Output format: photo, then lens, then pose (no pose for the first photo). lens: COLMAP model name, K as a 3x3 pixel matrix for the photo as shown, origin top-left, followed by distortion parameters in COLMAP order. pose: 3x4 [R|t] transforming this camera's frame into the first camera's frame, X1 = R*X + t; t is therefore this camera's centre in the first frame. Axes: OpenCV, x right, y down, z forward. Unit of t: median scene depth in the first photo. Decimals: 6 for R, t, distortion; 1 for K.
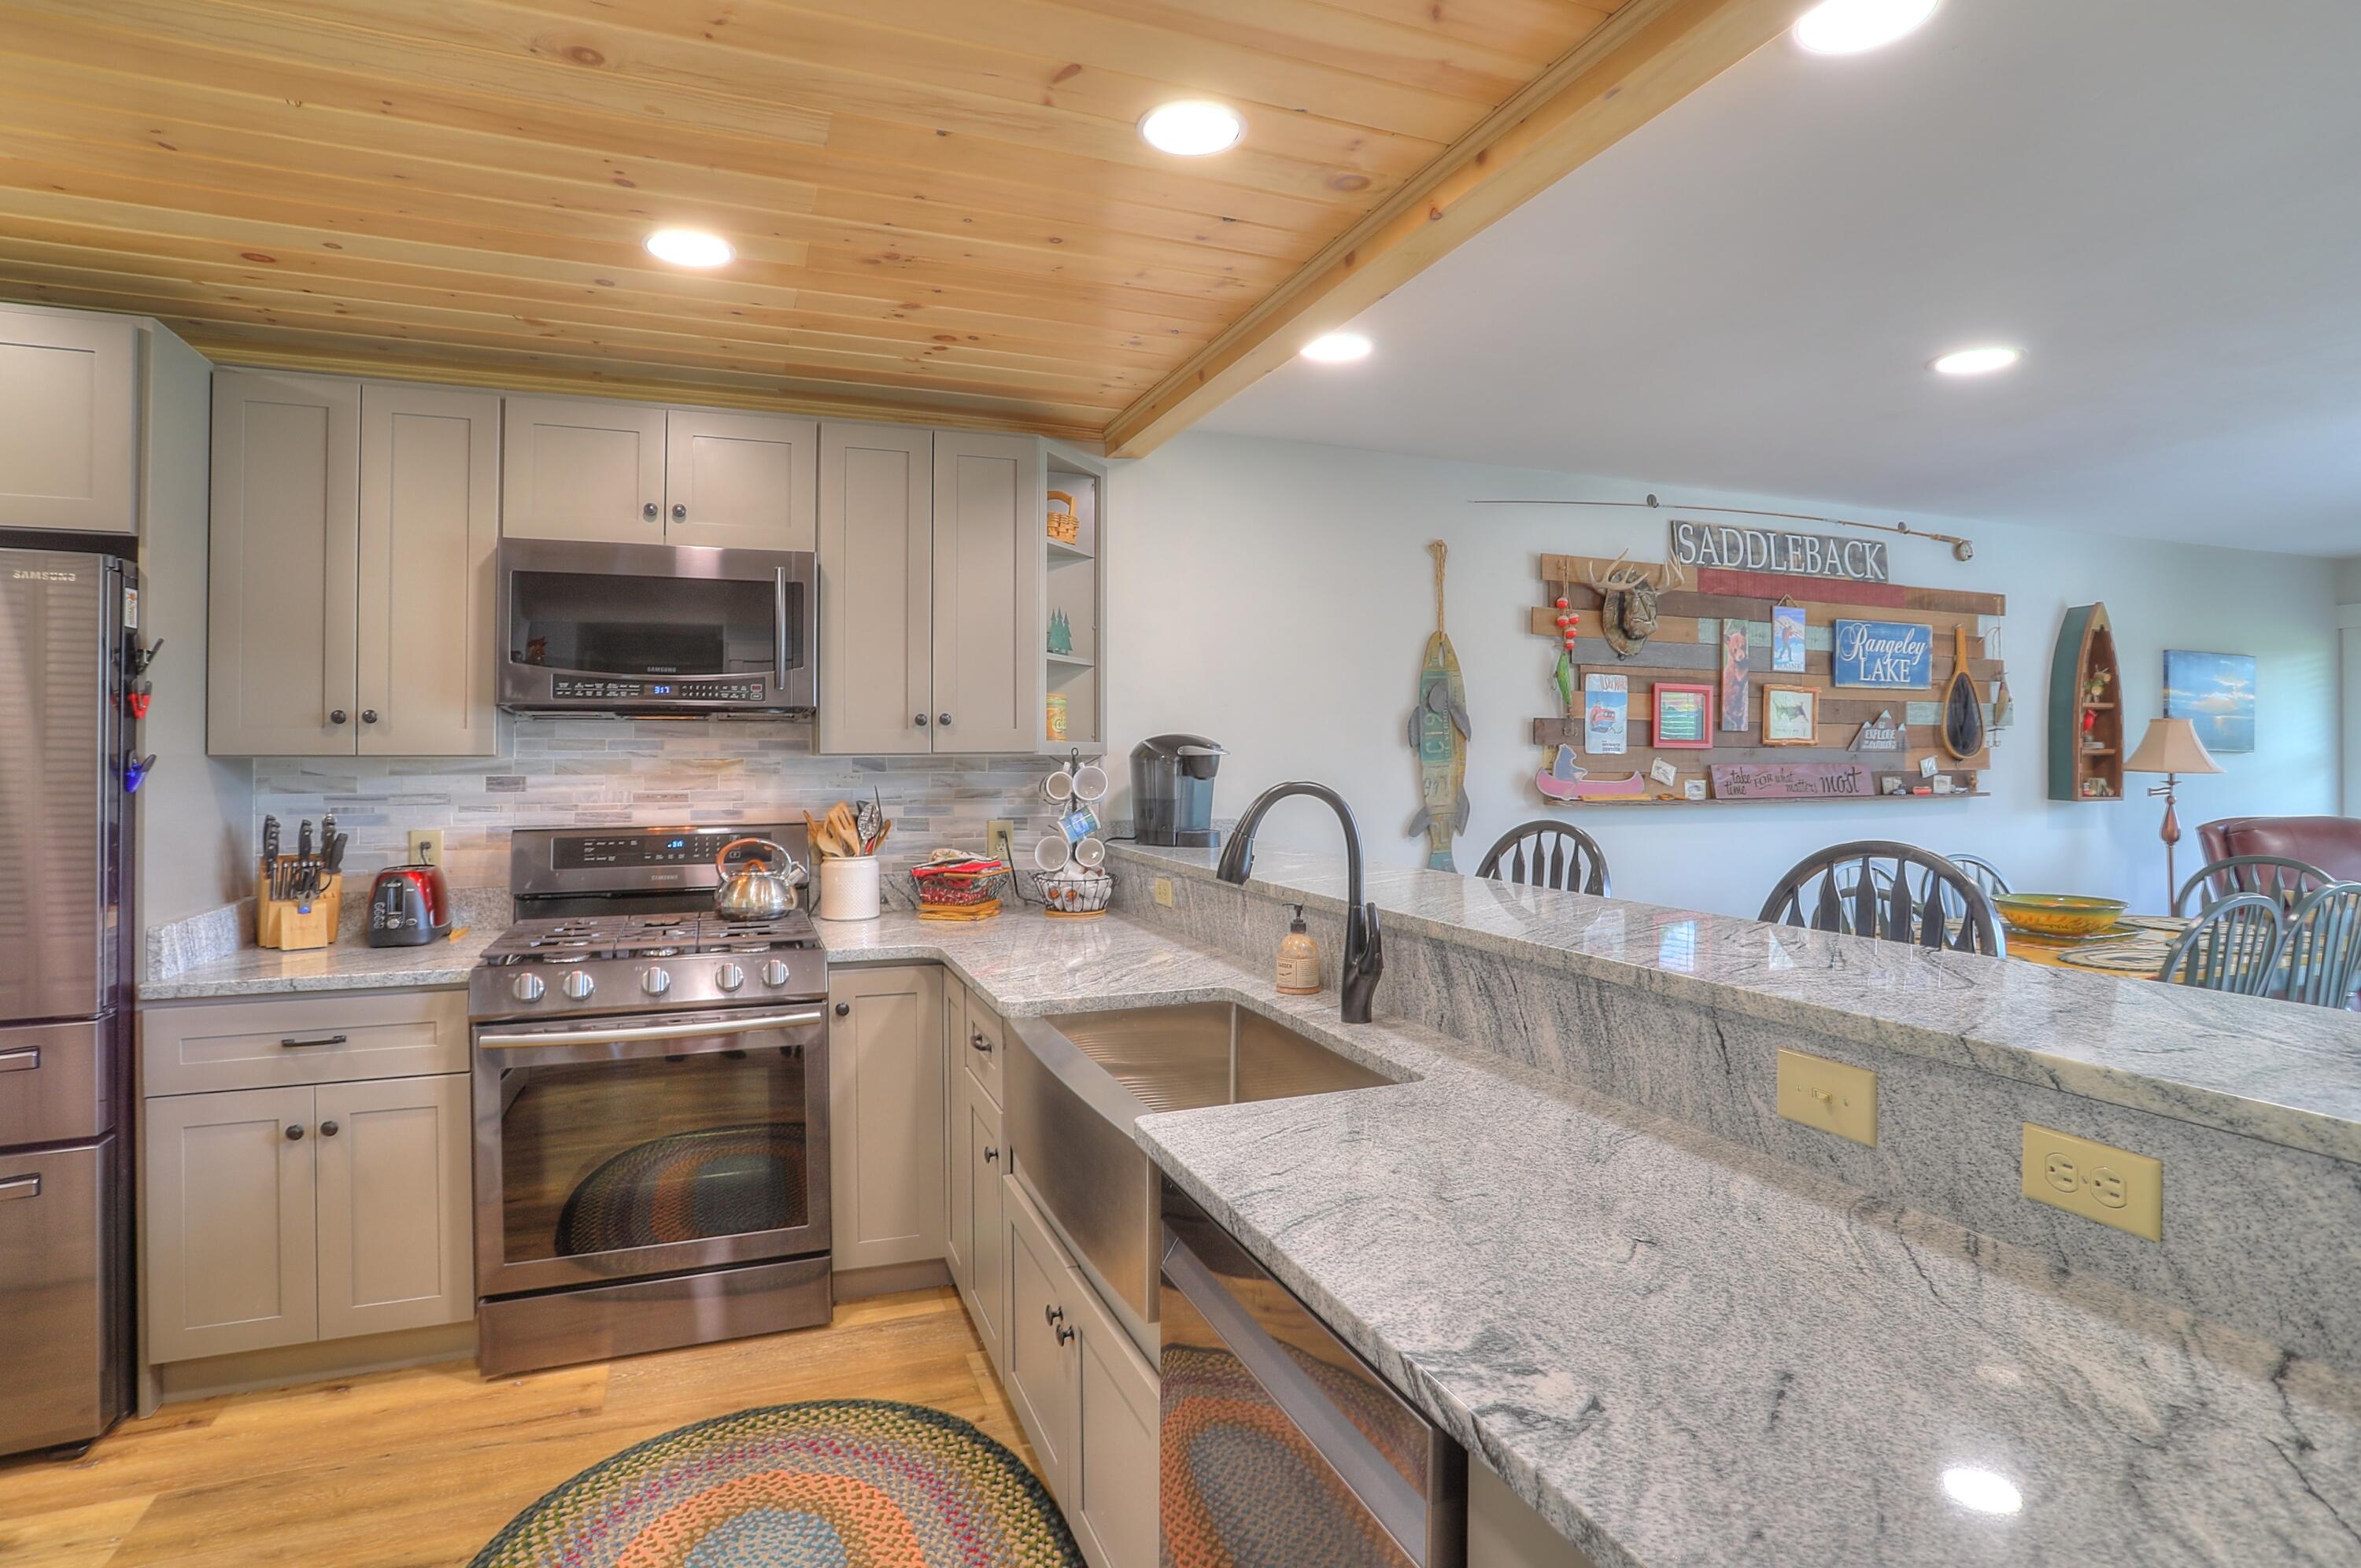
lens RADIAL K [[1184.3, 0, 1169.7], [0, 1184.3, 745.5], [0, 0, 1]] dist [-0.079274, 0.036957]
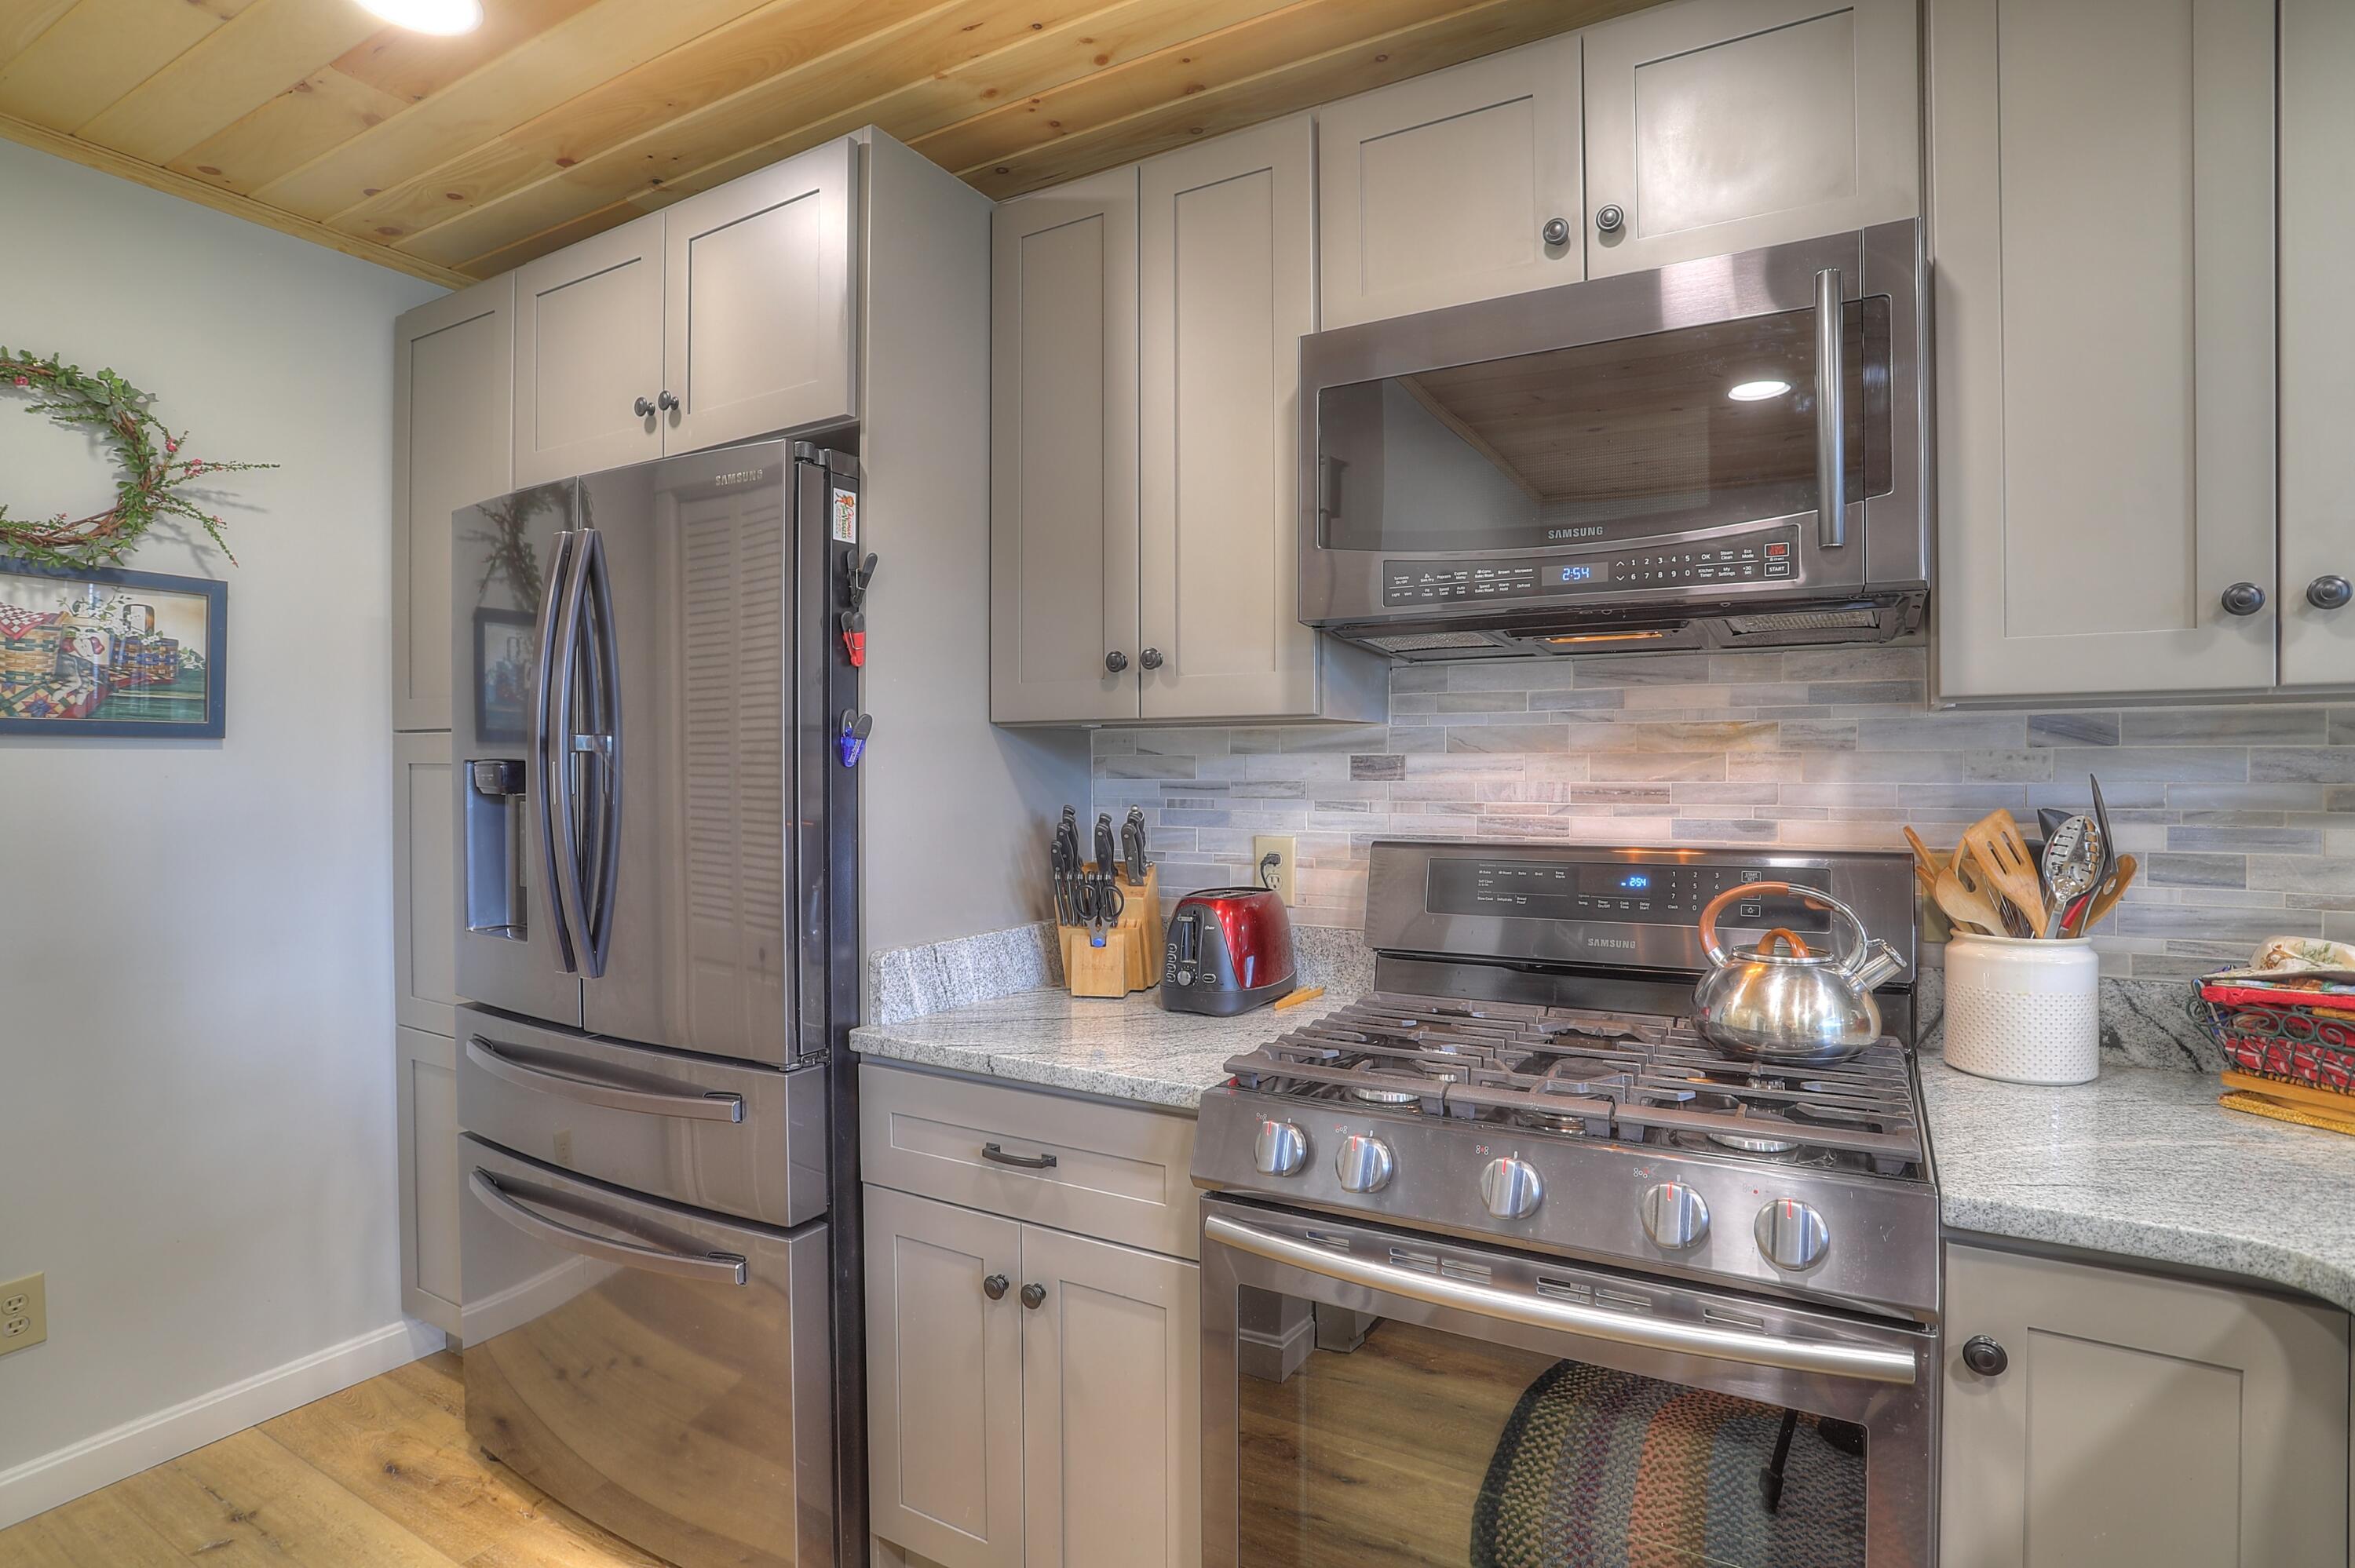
lens RADIAL K [[1187.4, 0, 1170.2], [0, 1187.4, 764.6], [0, 0, 1]] dist [-0.069177, 0.030383]
pose [[0.618895, -0.002457, -0.785470, -0.120956], [0.005101, 0.999987, 0.000891, 0.026691], [0.785457, -0.004558, 0.618899, 0.452437]]
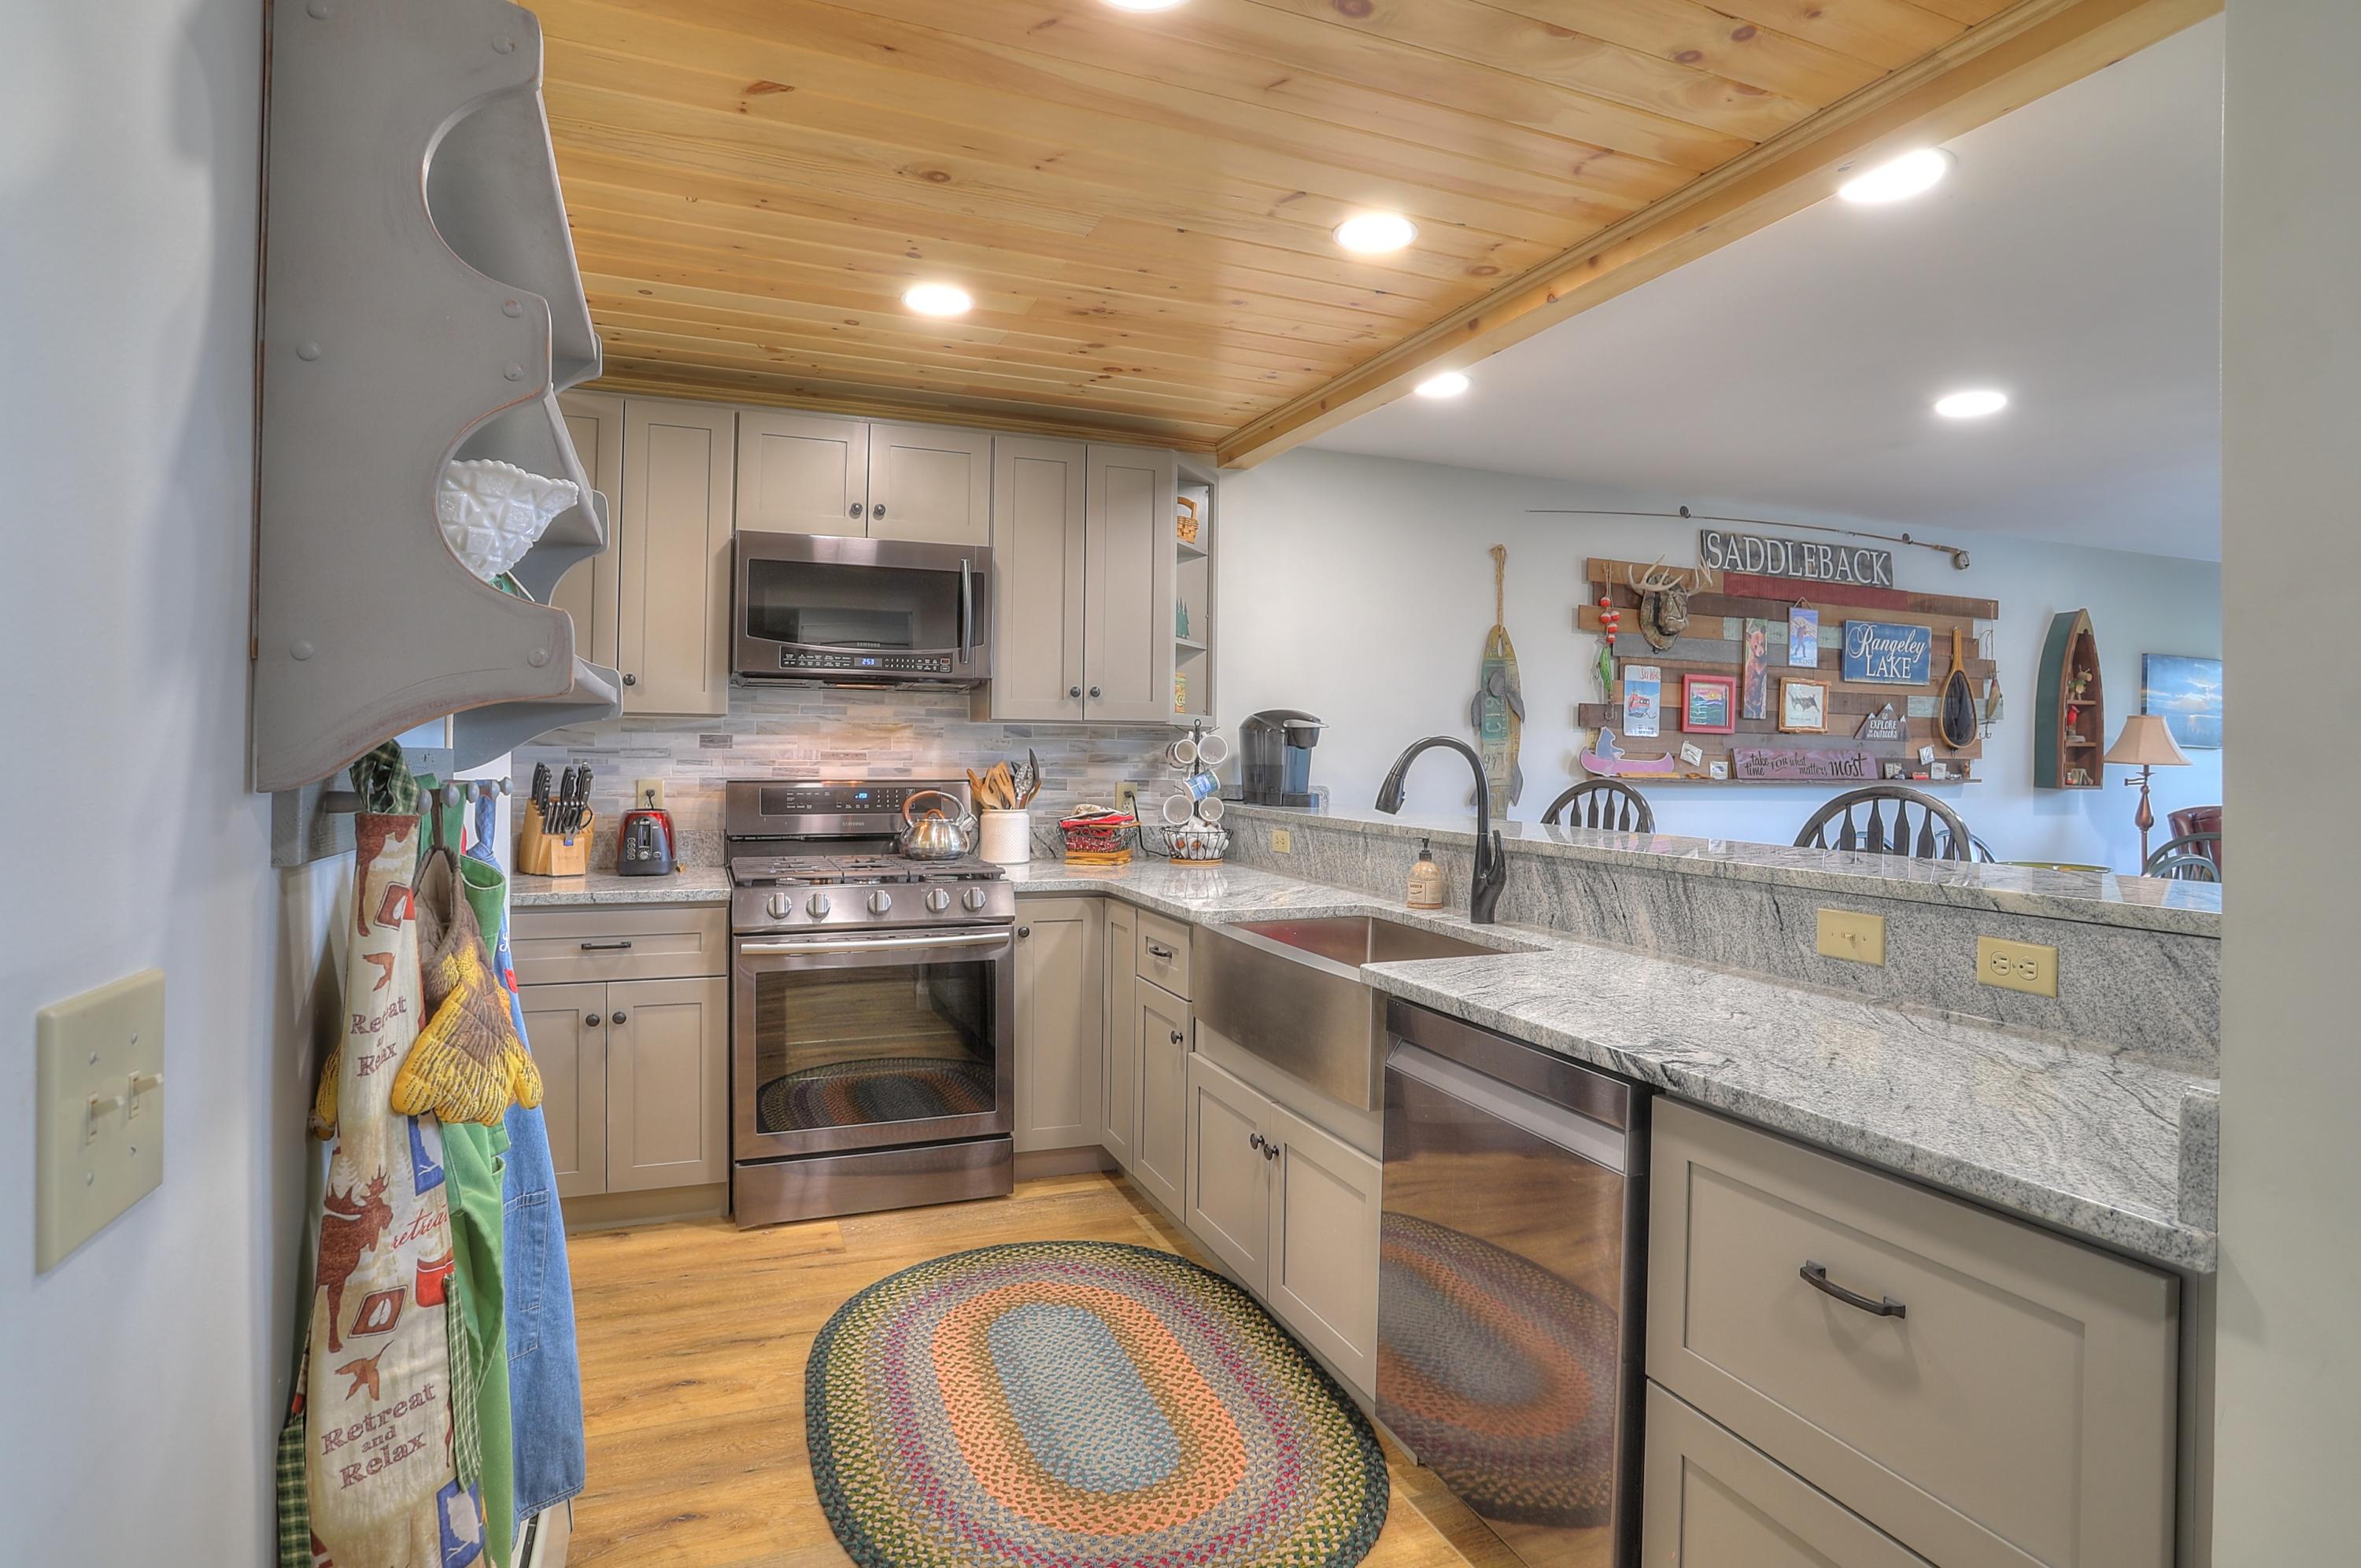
lens RADIAL K [[1216.0, 0, 1167.9], [0, 1216.0, 743.1], [0, 0, 1]] dist [-0.078937, 0.038948]
pose [[0.999829, 0.014811, 0.011113, -0.118338], [-0.014828, 0.999889, 0.001385, 0.023343], [-0.011091, -0.001549, 0.999937, -0.185974]]
